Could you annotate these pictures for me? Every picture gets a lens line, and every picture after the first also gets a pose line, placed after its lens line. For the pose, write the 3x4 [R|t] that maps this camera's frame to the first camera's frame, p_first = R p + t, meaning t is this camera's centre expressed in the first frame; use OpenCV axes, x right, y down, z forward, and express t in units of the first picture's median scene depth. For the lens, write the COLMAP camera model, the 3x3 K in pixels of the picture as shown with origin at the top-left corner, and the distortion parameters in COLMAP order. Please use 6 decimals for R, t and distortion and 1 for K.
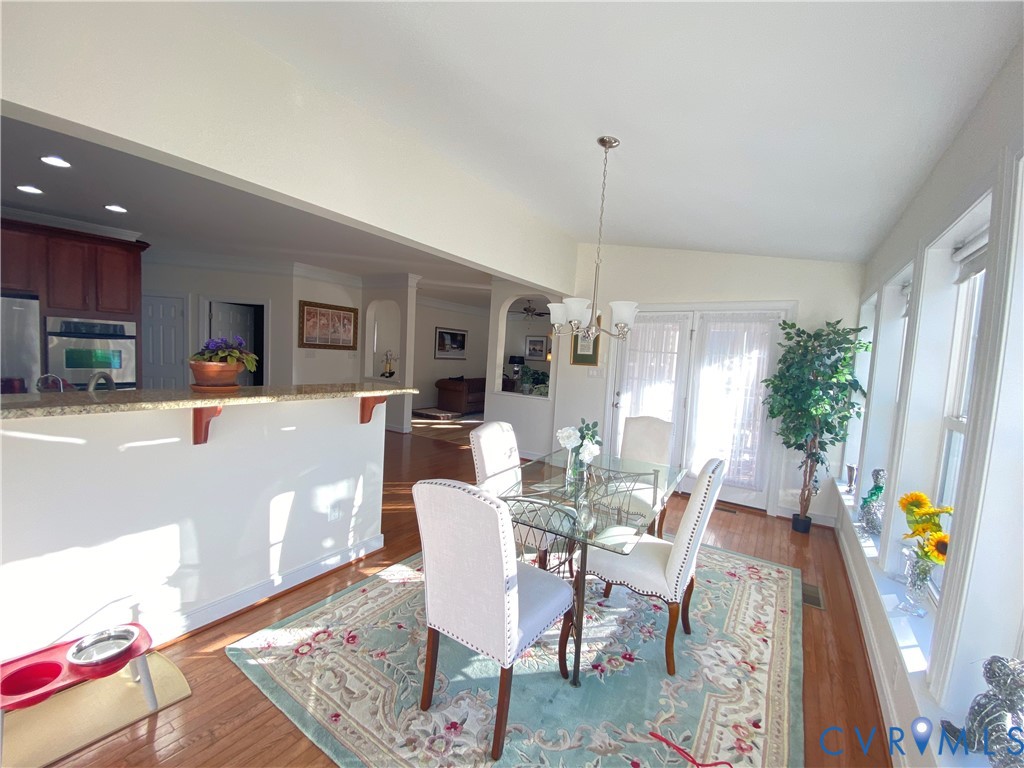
lens RADIAL K [[416.8, 0, 517.2], [0, 416.8, 385.9], [0, 0, 1]] dist [-0.031434, -0.000553]
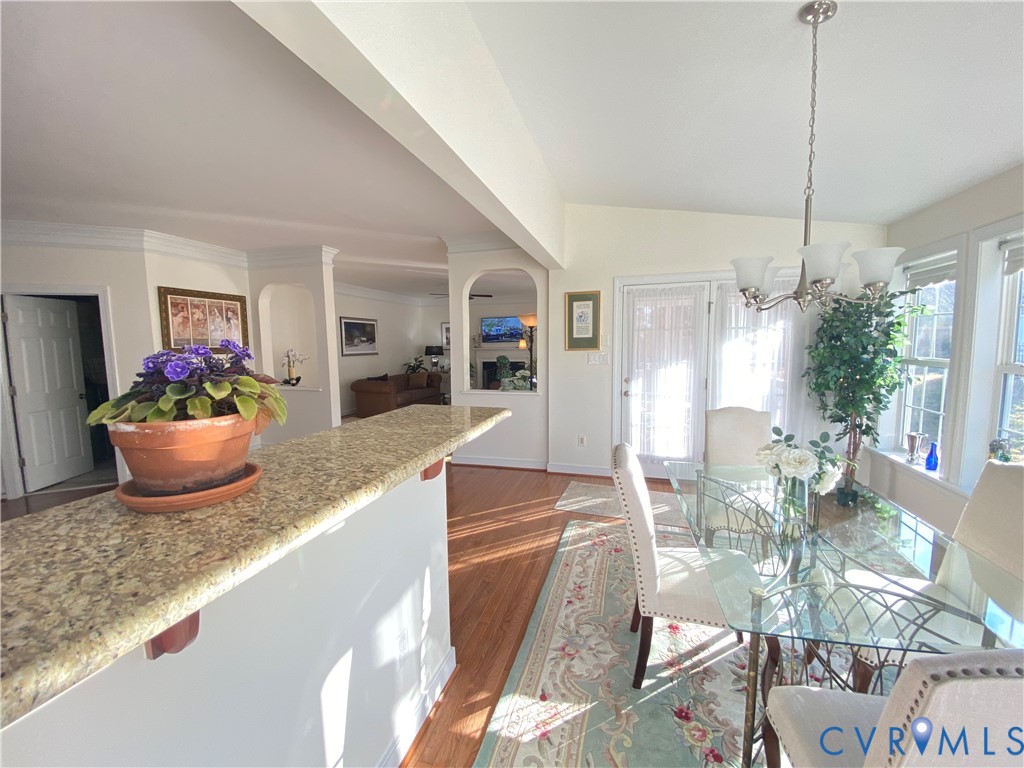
lens RADIAL K [[416.8, 0, 510.8], [0, 416.8, 382.6], [0, 0, 1]] dist [-0.031434, -0.000553]
pose [[0.953138, -0.095023, 0.287227, -0.200531], [0.087512, 0.995403, 0.038907, -0.026552], [-0.289604, -0.011948, 0.957072, 0.205620]]
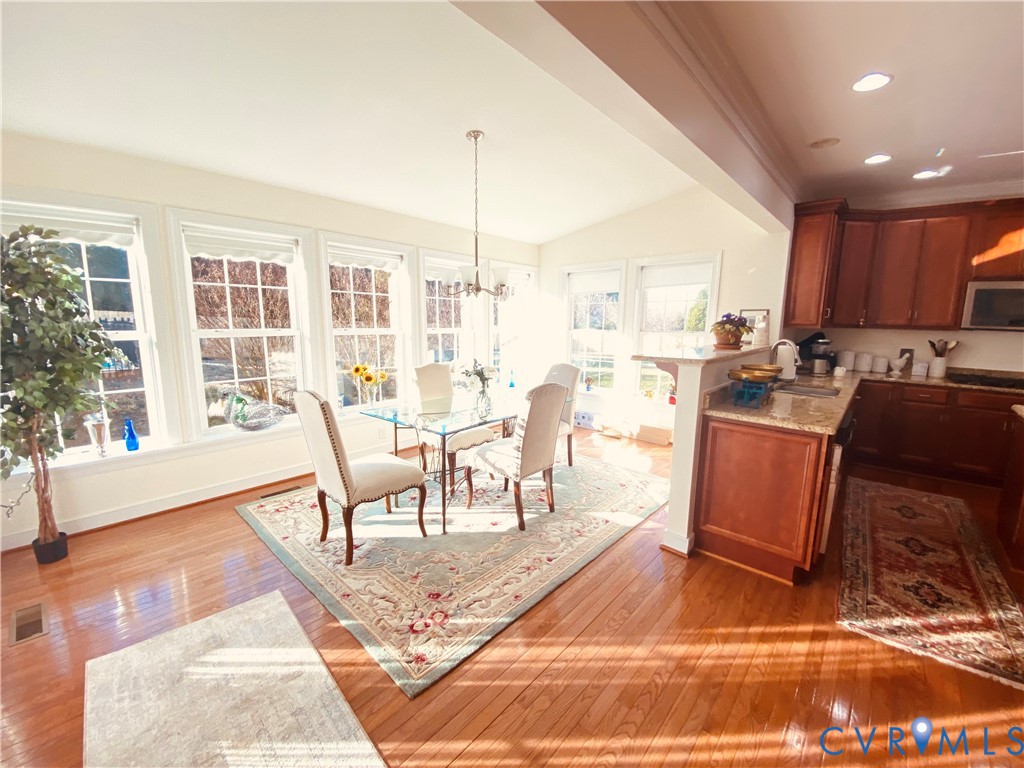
lens RADIAL K [[416.8, 0, 510.4], [0, 416.8, 382.4], [0, 0, 1]] dist [-0.031434, -0.000553]
pose [[-0.989714, -0.093772, 0.108038, -0.034127], [-0.066209, 0.969706, 0.235133, -0.057454], [-0.126814, 0.225561, -0.965940, 0.957373]]
